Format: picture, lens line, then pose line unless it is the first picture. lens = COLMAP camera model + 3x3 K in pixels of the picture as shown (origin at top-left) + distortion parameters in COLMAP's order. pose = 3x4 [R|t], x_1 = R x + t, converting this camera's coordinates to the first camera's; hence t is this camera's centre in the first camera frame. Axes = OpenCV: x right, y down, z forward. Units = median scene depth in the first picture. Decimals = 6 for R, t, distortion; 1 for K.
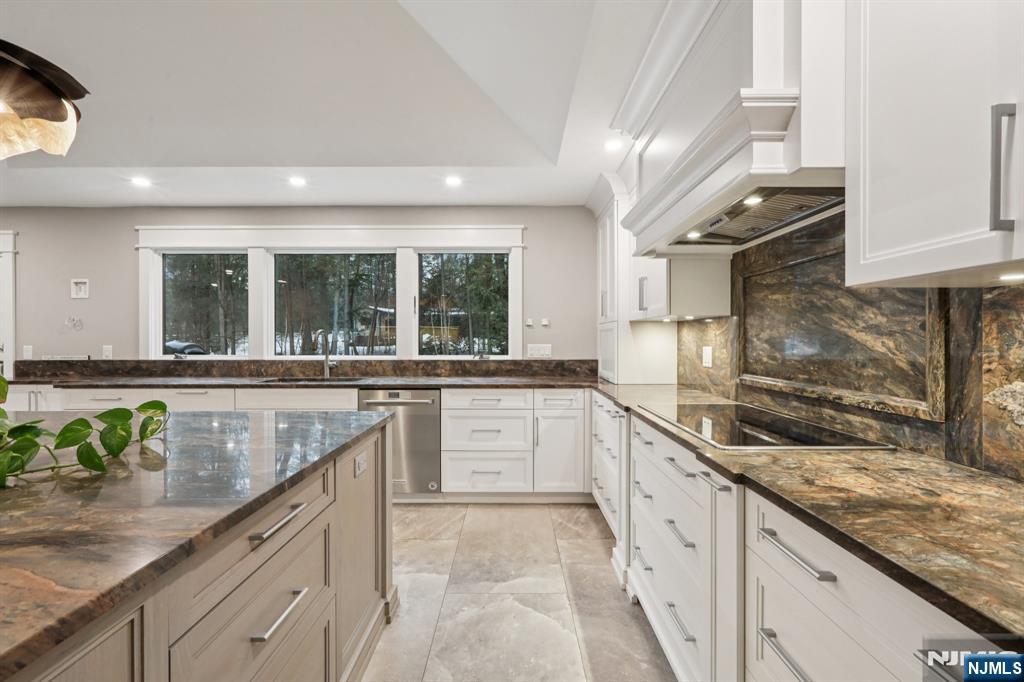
lens RADIAL K [[455.8, 0, 515.0], [0, 455.8, 344.2], [0, 0, 1]] dist [-0.002202, 0.003690]
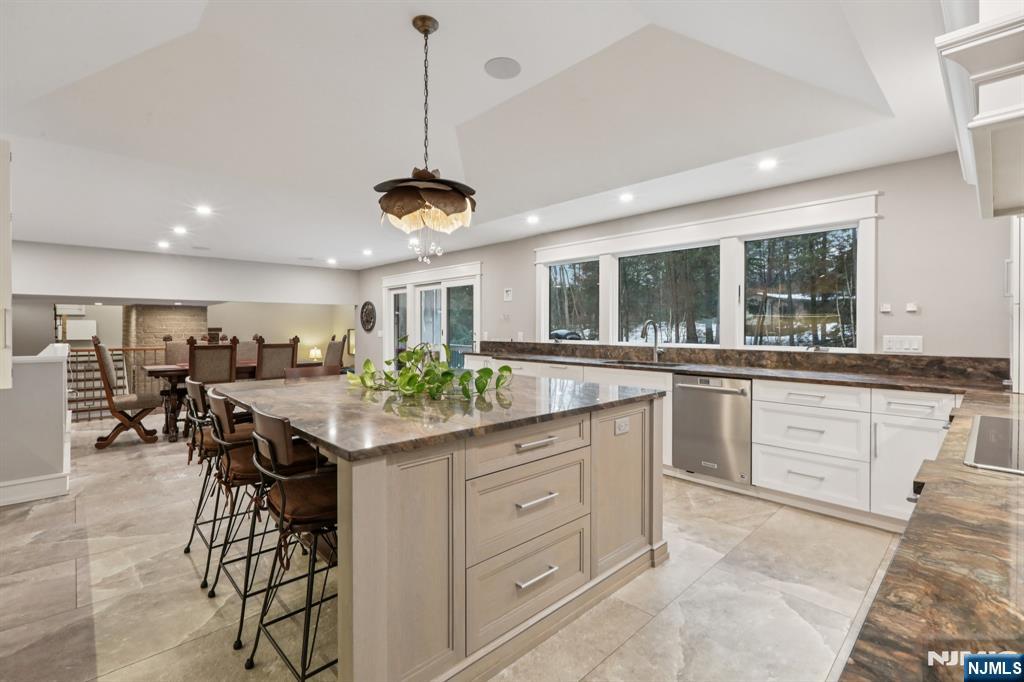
lens RADIAL K [[455.8, 0, 505.7], [0, 455.8, 334.1], [0, 0, 1]] dist [-0.002202, 0.003690]
pose [[0.686064, 0.011284, -0.727454, 0.159255], [-0.010249, 0.999930, 0.005844, 0.000446], [0.727469, 0.003446, 0.686132, -0.050242]]
